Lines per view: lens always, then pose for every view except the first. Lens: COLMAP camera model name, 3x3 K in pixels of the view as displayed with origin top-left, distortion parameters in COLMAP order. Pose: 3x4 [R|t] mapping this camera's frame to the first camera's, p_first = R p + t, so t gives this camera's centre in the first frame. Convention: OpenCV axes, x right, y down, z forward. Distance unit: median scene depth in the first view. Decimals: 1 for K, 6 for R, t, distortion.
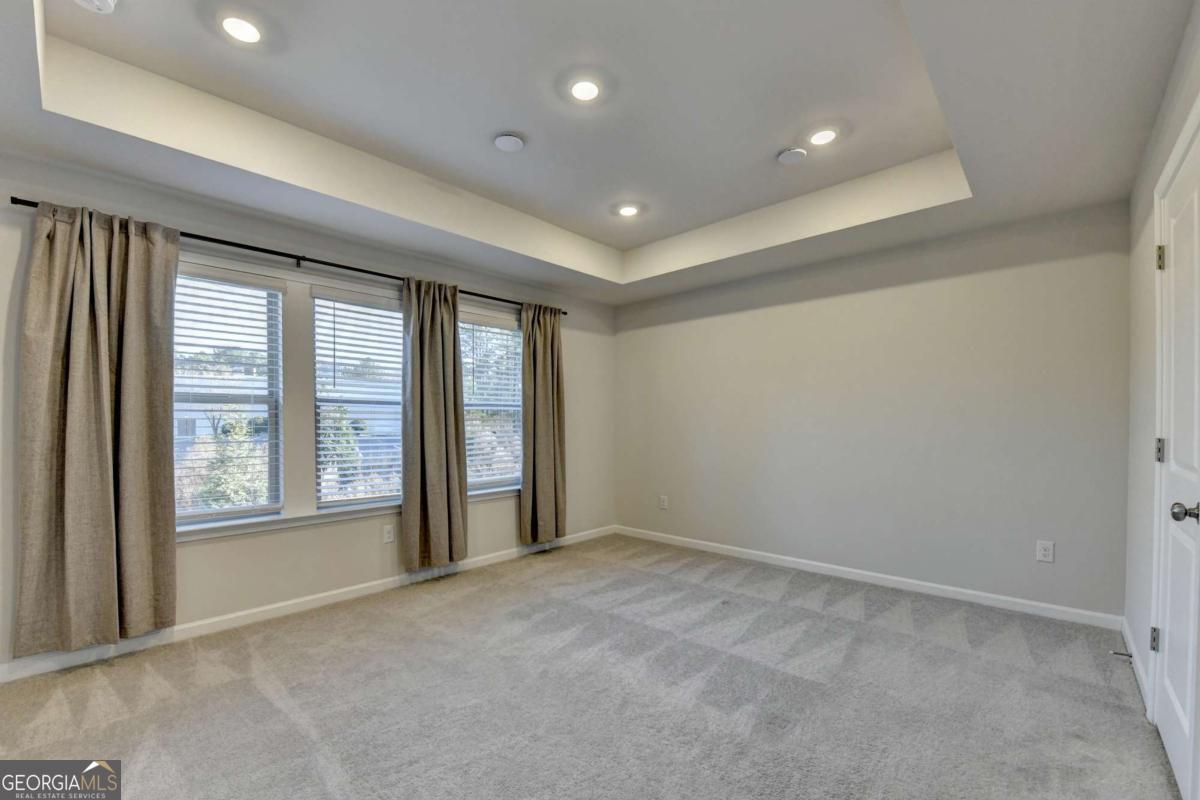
lens RADIAL K [[482.6, 0, 570.4], [0, 482.6, 428.2], [0, 0, 1]] dist [-0.015596, -0.001816]
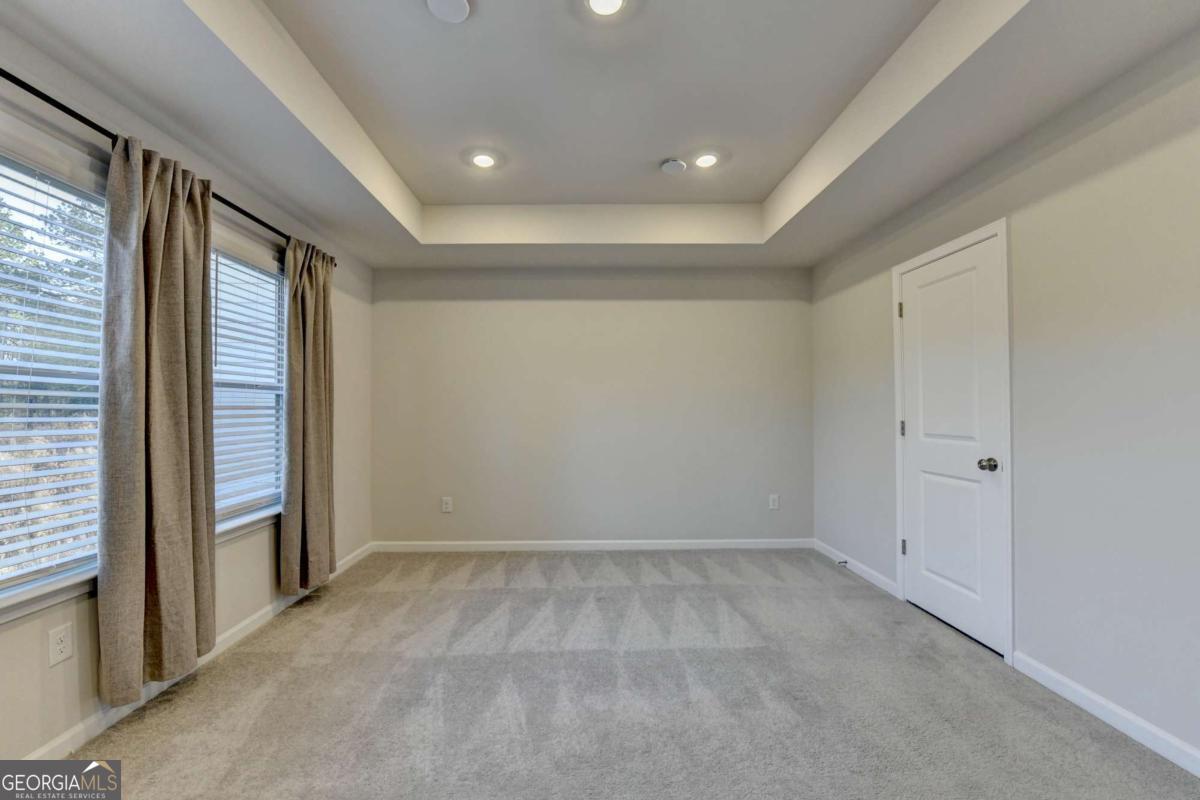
lens RADIAL K [[482.6, 0, 594.6], [0, 482.6, 402.2], [0, 0, 1]] dist [-0.015596, -0.001816]
pose [[0.711844, 0.011482, 0.702244, -0.319939], [0.010378, 0.999585, -0.026863, -0.005493], [-0.702261, 0.026410, 0.711430, 0.273510]]
